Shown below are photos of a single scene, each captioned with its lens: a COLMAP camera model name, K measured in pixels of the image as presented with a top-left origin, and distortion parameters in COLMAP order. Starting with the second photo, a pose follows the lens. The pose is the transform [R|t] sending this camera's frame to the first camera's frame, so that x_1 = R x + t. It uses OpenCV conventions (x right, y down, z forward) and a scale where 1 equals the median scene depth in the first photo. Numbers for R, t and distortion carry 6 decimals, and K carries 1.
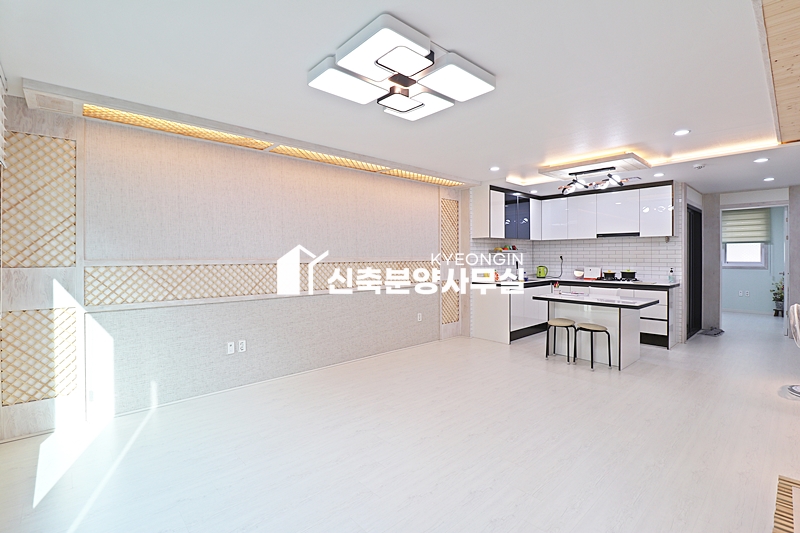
lens RADIAL K [[371.7, 0, 398.1], [0, 371.7, 253.2], [0, 0, 1]] dist [-0.000135, -0.011244]
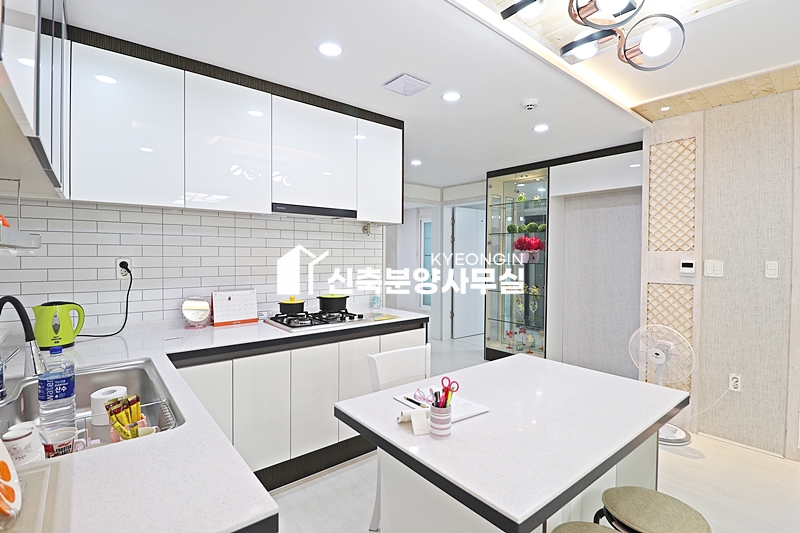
lens RADIAL K [[371.7, 0, 394.8], [0, 371.7, 267.6], [0, 0, 1]] dist [-0.000135, -0.011244]
pose [[0.045746, -0.017808, 0.998794, 0.199855], [-0.005989, 0.999818, 0.018101, 0.007903], [-0.998935, -0.006809, 0.045631, 1.028339]]
